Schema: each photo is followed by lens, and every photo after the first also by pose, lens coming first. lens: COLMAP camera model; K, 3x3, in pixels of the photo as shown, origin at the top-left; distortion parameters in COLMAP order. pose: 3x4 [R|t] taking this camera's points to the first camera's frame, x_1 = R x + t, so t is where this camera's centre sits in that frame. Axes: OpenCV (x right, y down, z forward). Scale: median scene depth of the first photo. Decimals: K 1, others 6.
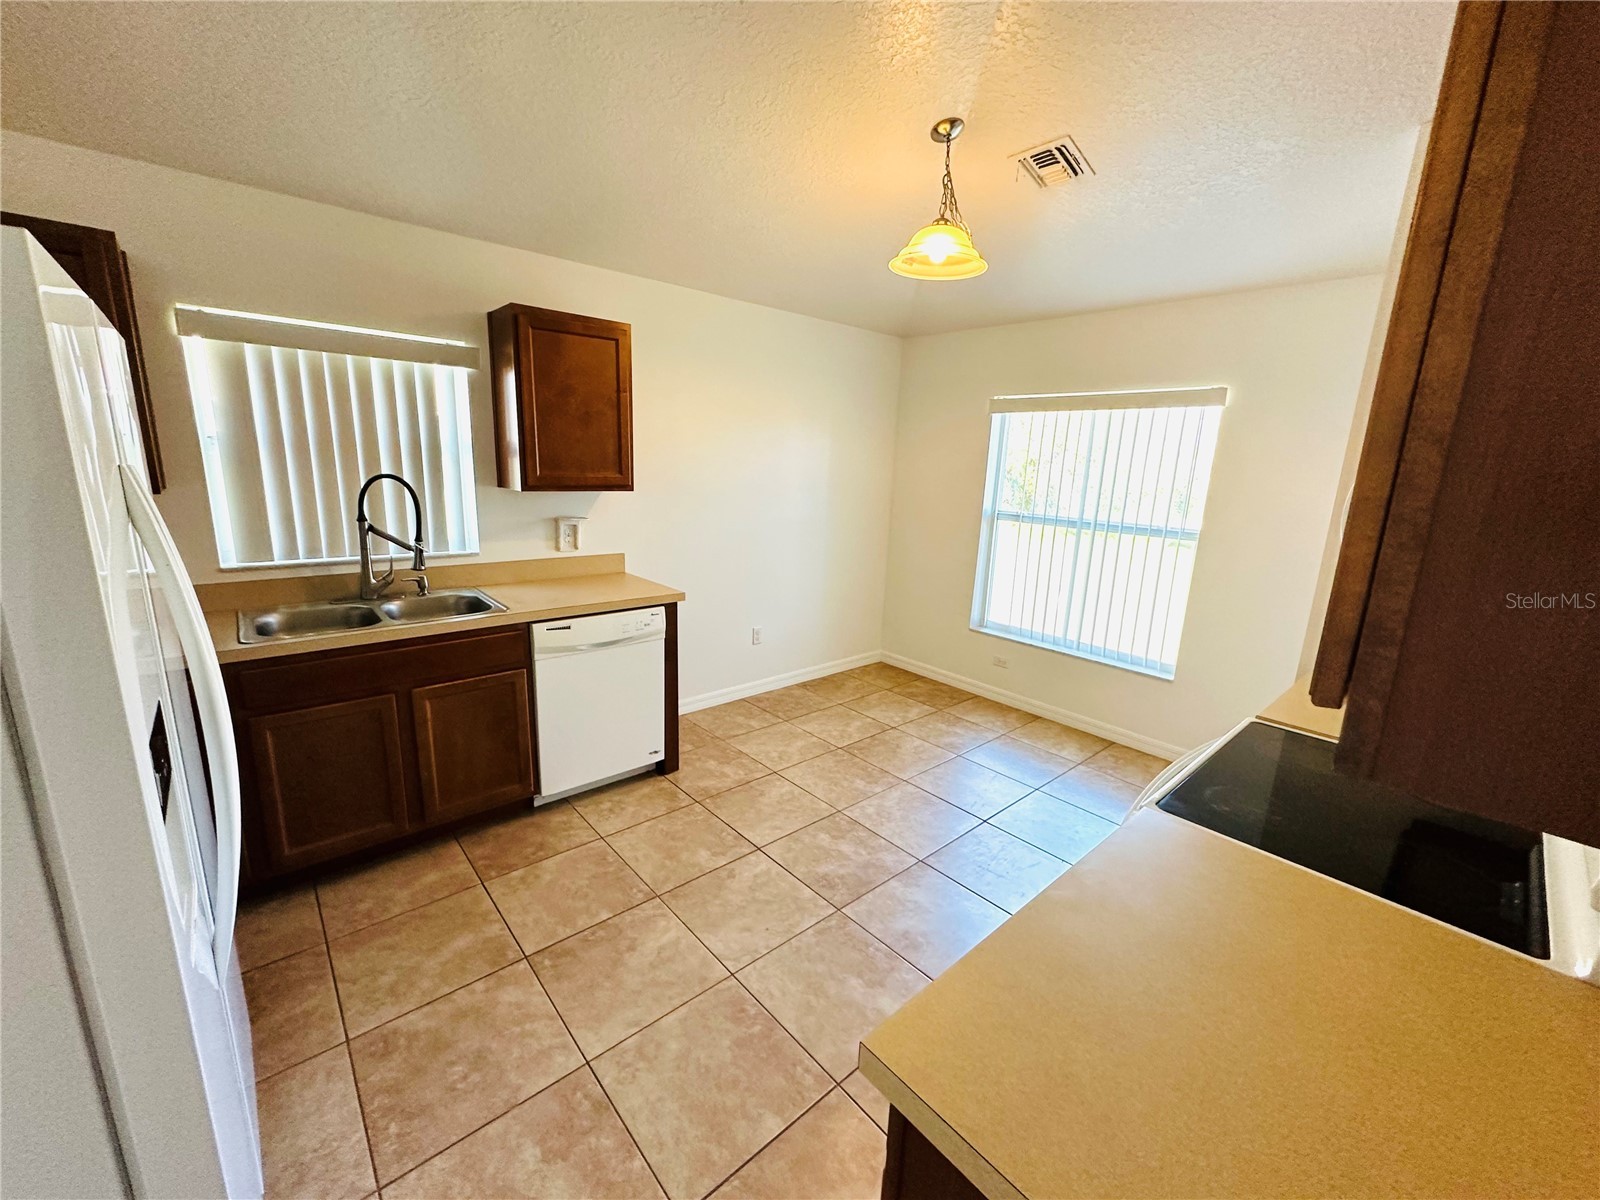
lens RADIAL K [[638.7, 0, 801.4], [0, 638.7, 598.4], [0, 0, 1]] dist [-0.002167, 0.000380]
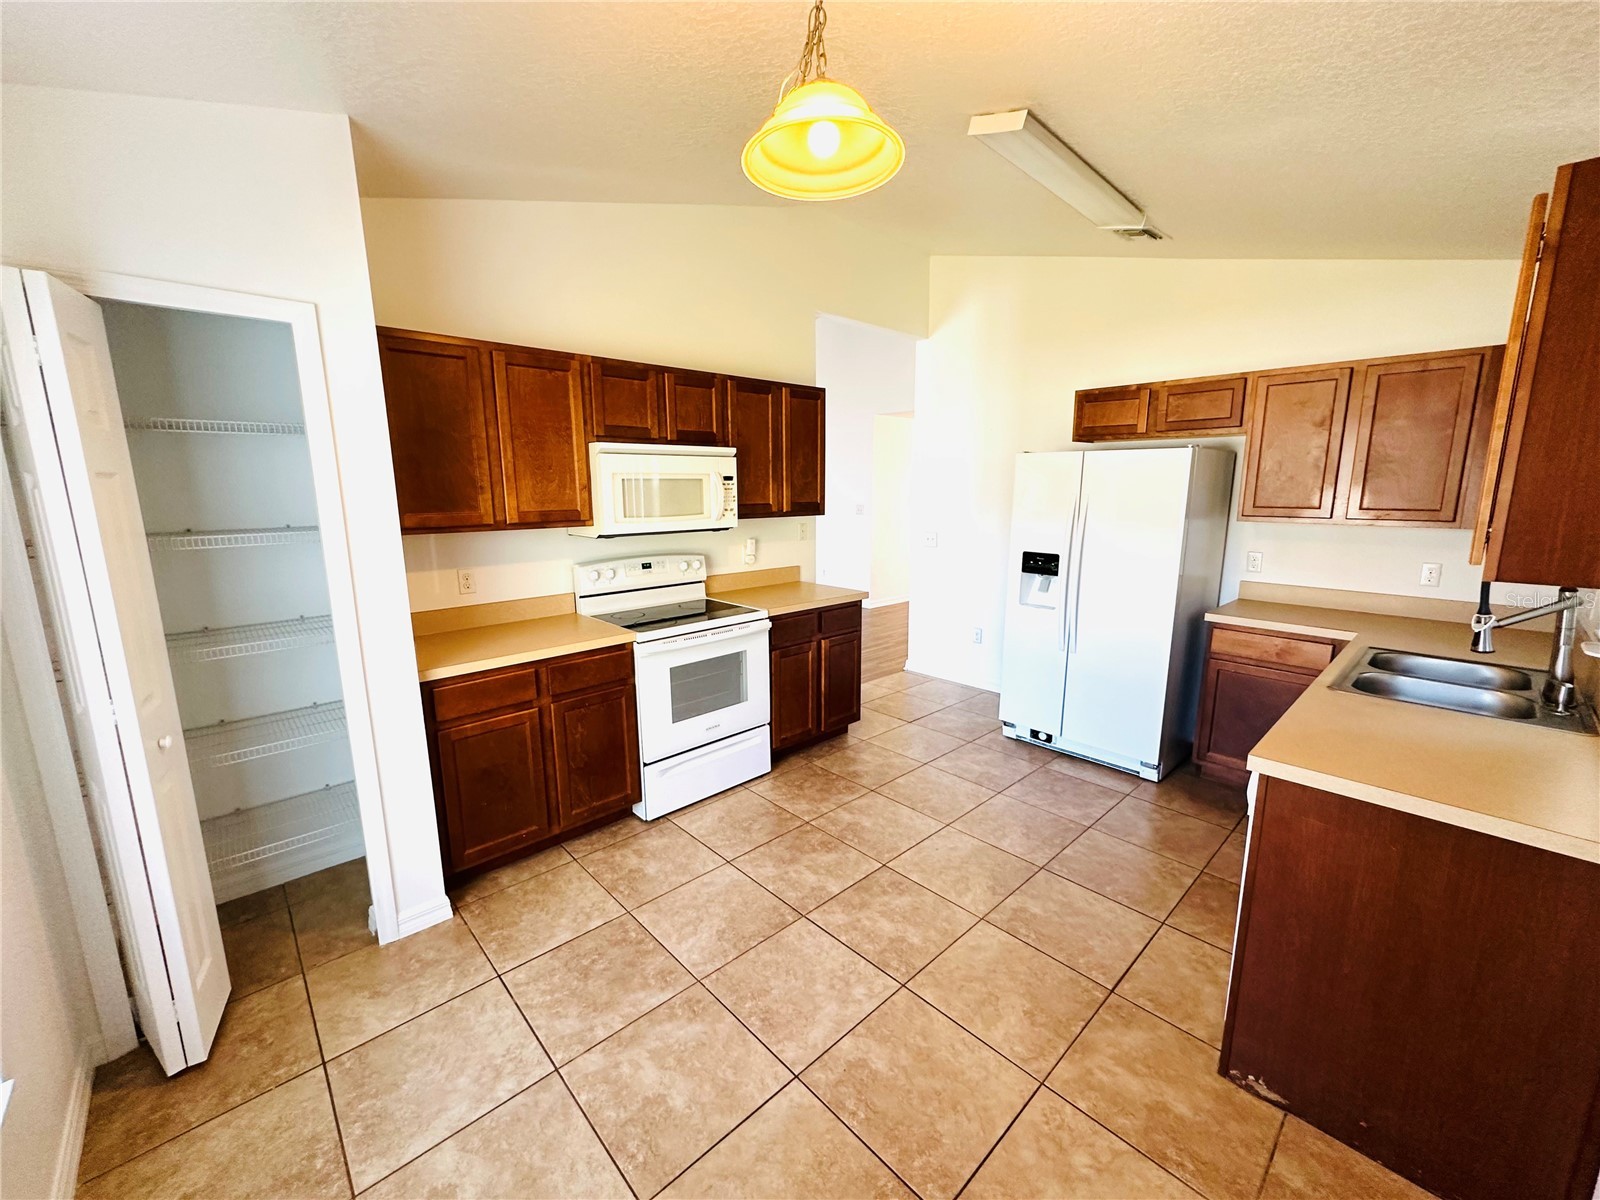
lens RADIAL K [[638.7, 0, 800.0], [0, 638.7, 600.4], [0, 0, 1]] dist [-0.002167, 0.000380]
pose [[-0.999033, -0.030200, -0.031952, 0.234668], [-0.040310, 0.919297, 0.391494, -0.366590], [0.017550, 0.392404, -0.919626, 1.668572]]
